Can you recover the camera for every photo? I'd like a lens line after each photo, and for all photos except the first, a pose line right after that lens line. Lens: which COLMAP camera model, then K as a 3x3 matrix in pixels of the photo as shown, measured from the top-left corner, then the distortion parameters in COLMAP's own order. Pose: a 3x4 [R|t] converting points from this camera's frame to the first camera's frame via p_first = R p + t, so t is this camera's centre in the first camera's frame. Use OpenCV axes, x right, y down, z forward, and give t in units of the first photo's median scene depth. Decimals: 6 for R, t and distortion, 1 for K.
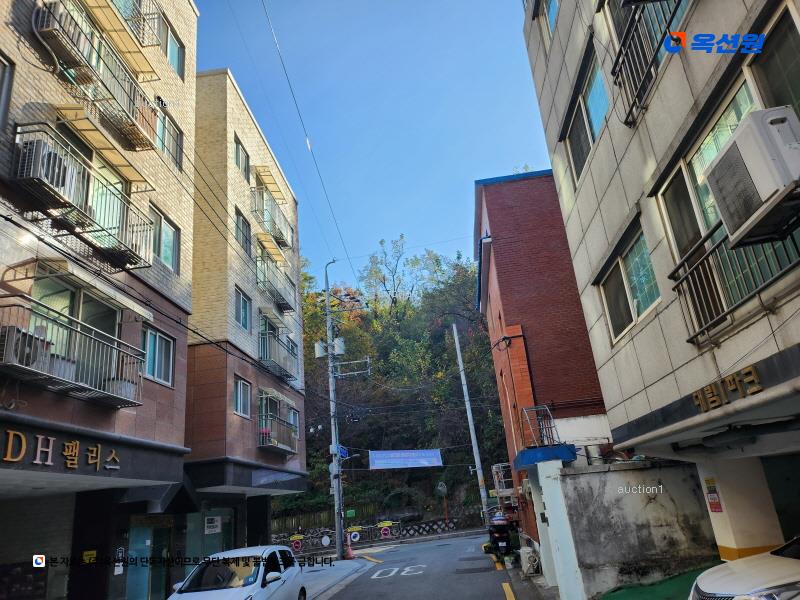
lens RADIAL K [[565.3, 0, 412.5], [0, 565.3, 309.8], [0, 0, 1]] dist [0.051002, -0.042006]
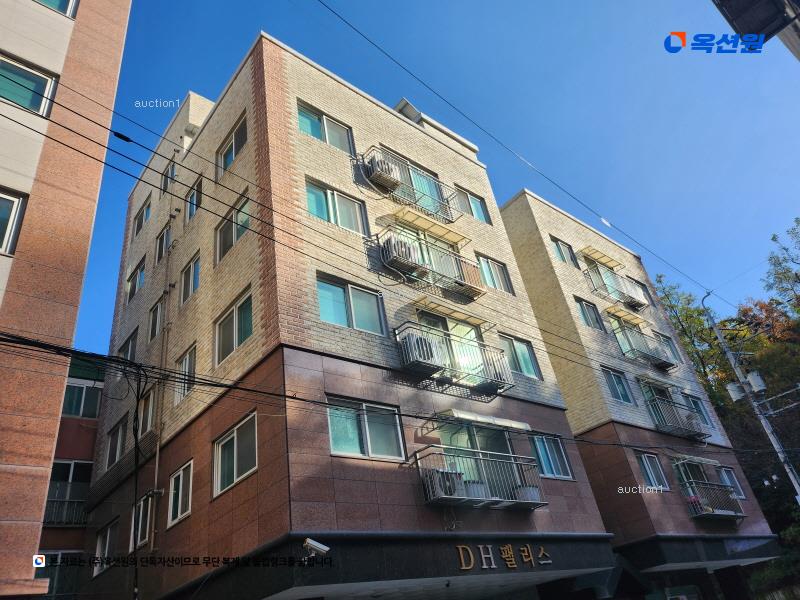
lens RADIAL K [[565.3, 0, 400.1], [0, 565.3, 305.2], [0, 0, 1]] dist [0.051002, -0.042006]
pose [[0.701368, -0.385636, -0.599473, 0.154080], [0.311283, 0.922287, -0.229107, -0.032352], [0.641238, -0.025918, 0.766905, -0.071291]]
